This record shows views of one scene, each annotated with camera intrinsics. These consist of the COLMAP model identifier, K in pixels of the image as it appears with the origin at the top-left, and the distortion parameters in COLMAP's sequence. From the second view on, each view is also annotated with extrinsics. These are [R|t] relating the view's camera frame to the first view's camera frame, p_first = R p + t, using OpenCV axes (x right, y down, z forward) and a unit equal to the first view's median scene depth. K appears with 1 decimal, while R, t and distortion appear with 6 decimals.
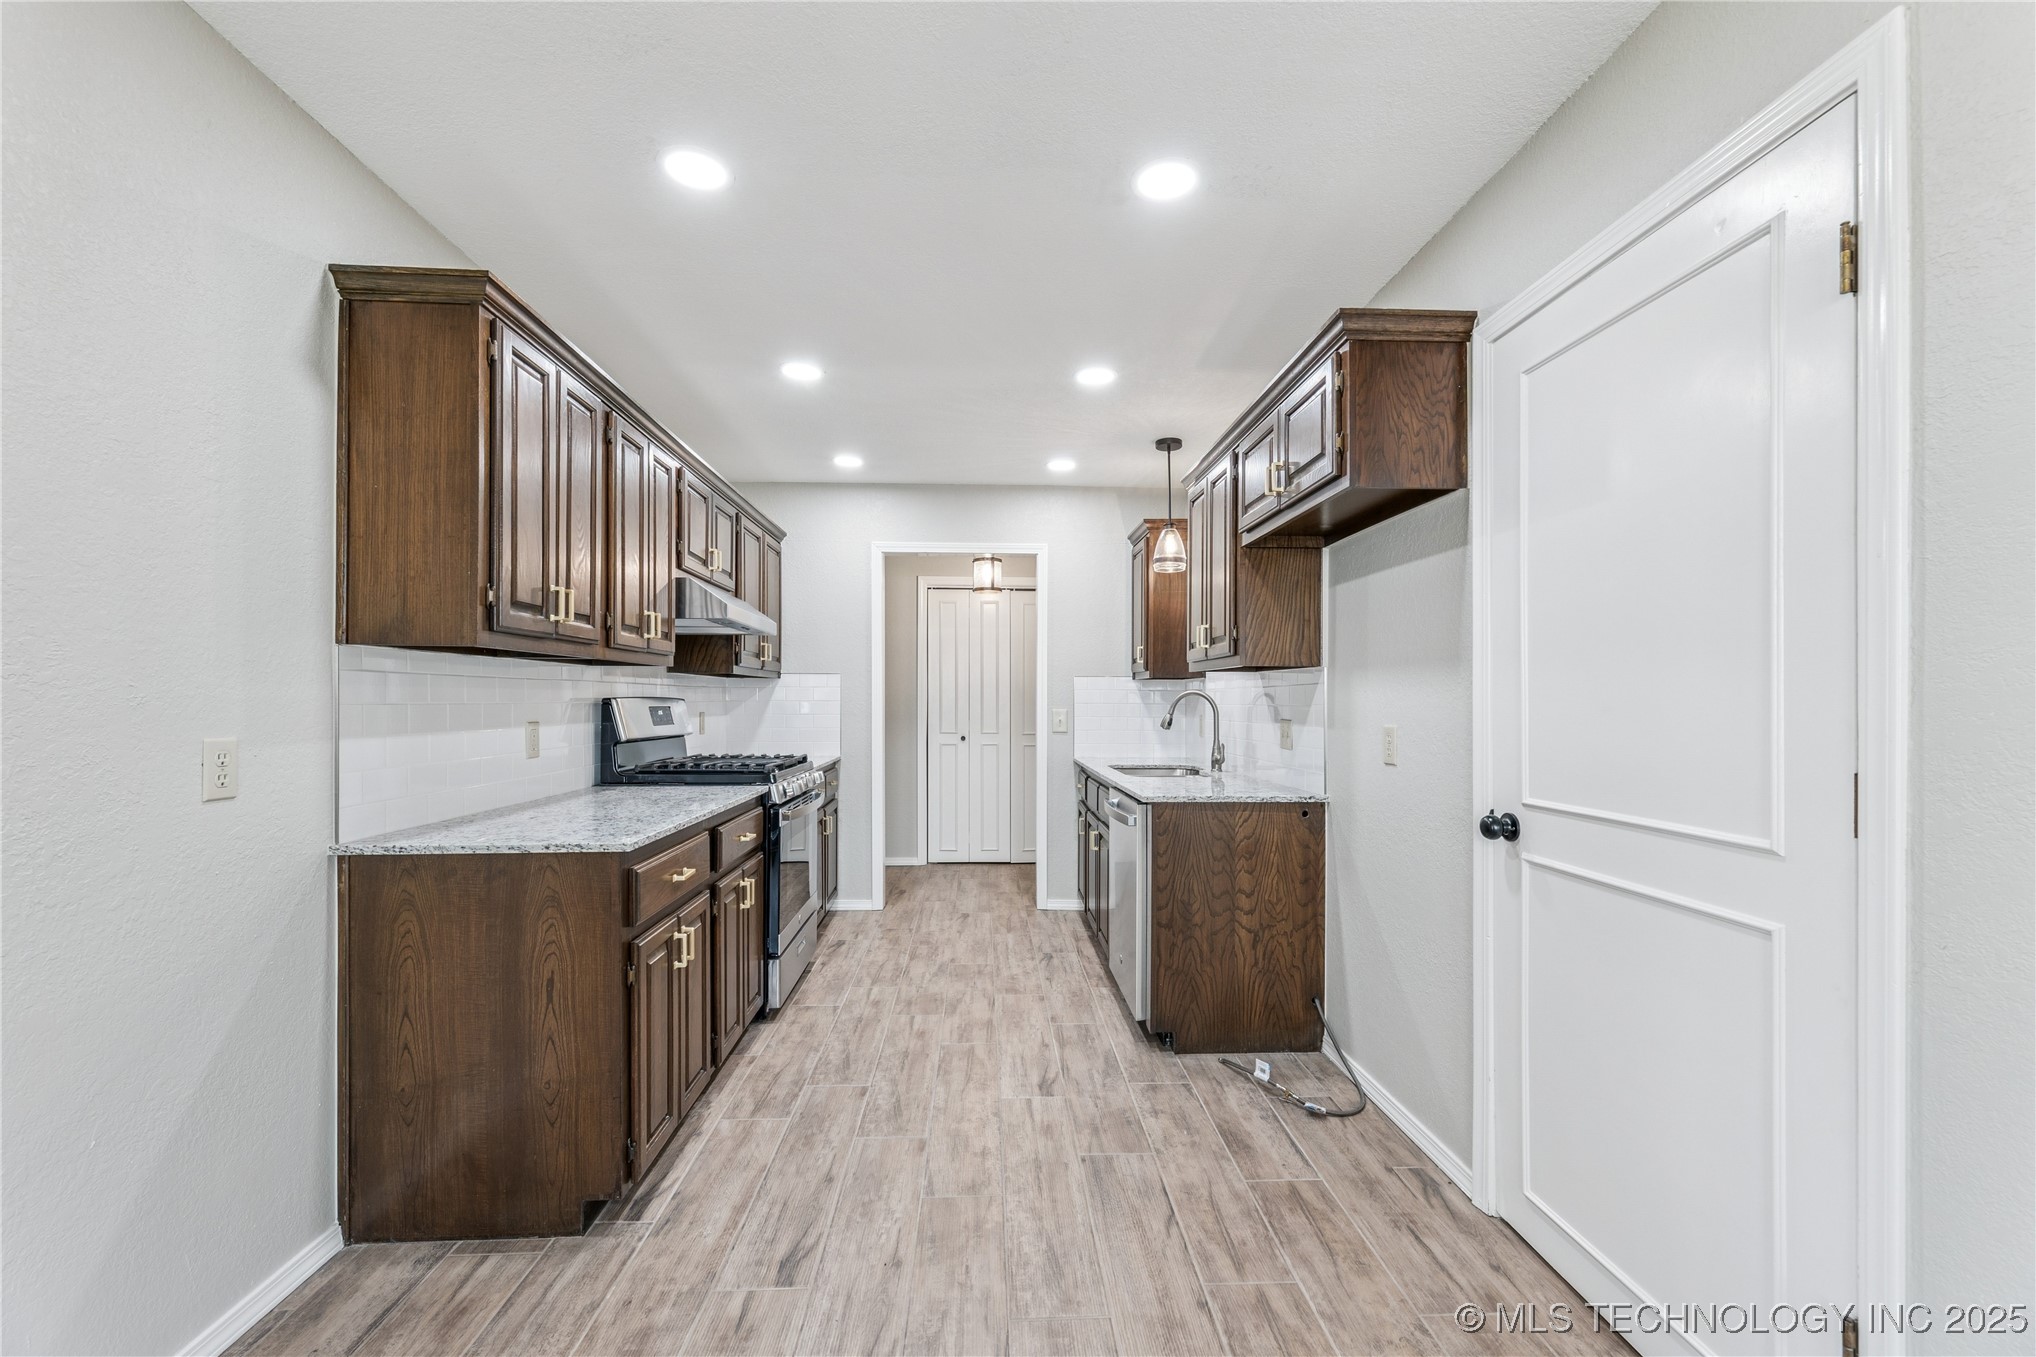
lens RADIAL K [[838.0, 0, 1024.0], [0, 838.0, 692.4], [0, 0, 1]] dist [-0.002978, -0.000444]
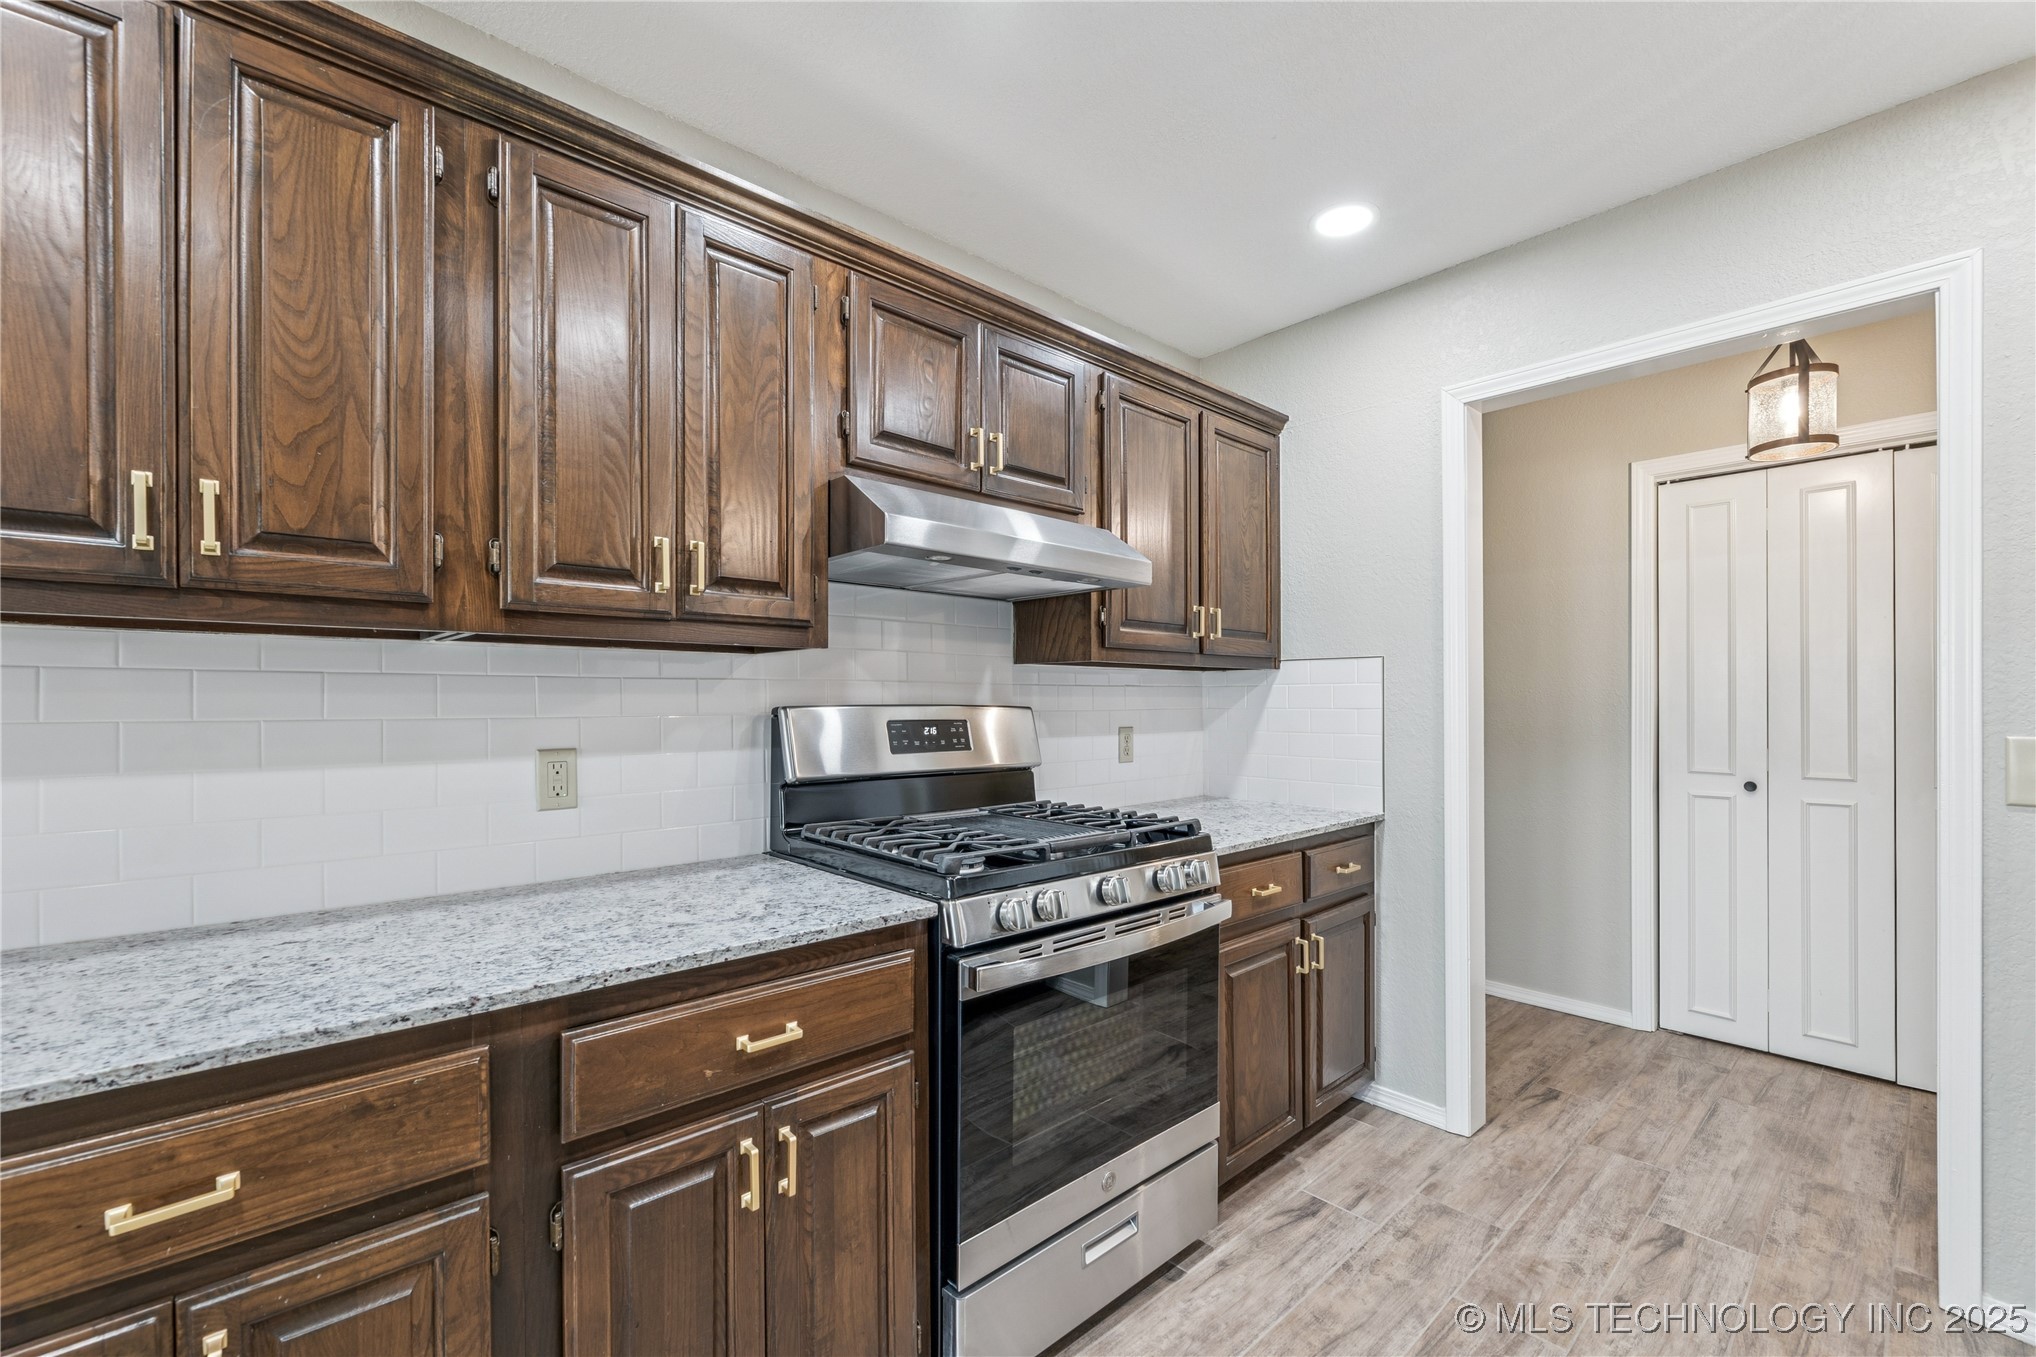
lens RADIAL K [[838.0, 0, 1024.0], [0, 838.0, 692.4], [0, 0, 1]] dist [-0.002978, -0.000444]
pose [[0.626173, -0.007874, -0.779644, 0.050920], [0.008495, 0.999959, -0.003276, 0.000075], [0.779638, -0.004572, 0.626214, 0.499411]]
